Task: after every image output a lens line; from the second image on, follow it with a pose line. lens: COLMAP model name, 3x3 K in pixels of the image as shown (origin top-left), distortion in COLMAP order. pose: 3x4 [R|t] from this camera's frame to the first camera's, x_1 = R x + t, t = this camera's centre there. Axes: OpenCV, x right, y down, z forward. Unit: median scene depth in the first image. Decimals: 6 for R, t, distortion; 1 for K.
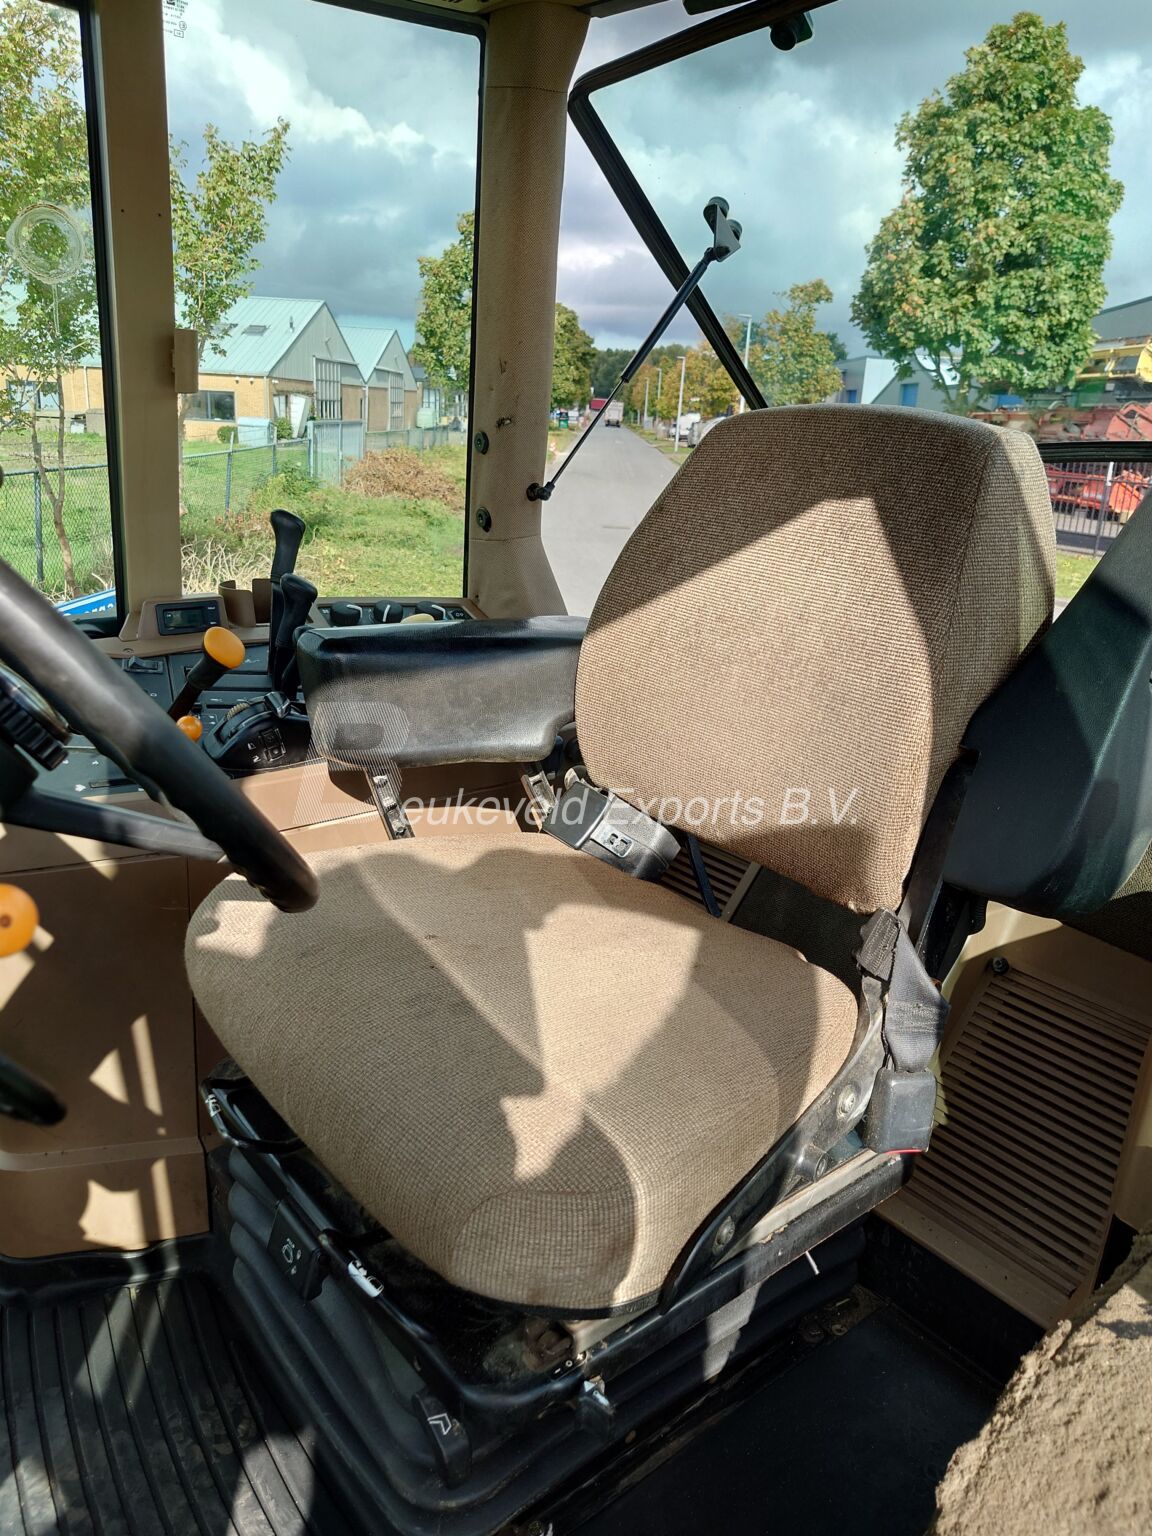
lens RADIAL K [[1115.7, 0, 576.0], [0, 1115.7, 768.0], [0, 0, 1]] dist [-0.000310, 0.003474]
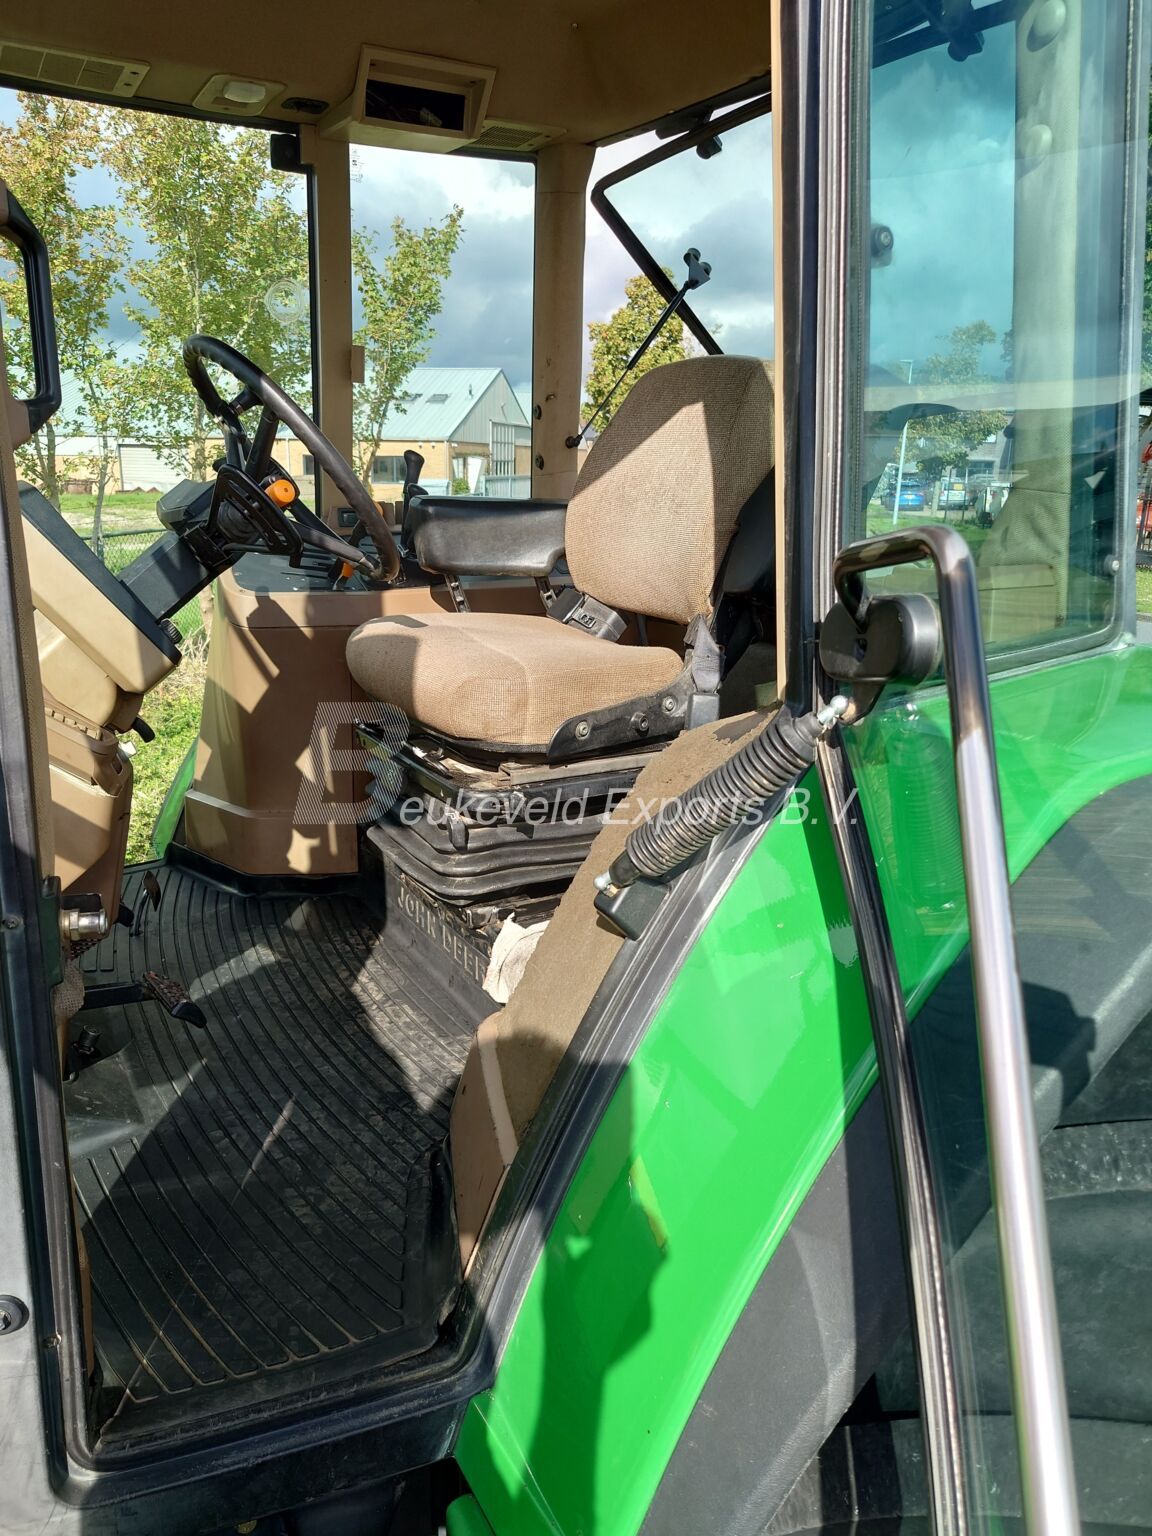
lens RADIAL K [[1117.4, 0, 546.6], [0, 1117.4, 796.9], [0, 0, 1]] dist [-0.009911, -0.007868]
pose [[0.984223, 0.015814, -0.176227, 0.043223], [-0.020438, 0.999492, -0.024458, 0.058467], [0.175750, 0.027674, 0.984046, -0.107540]]
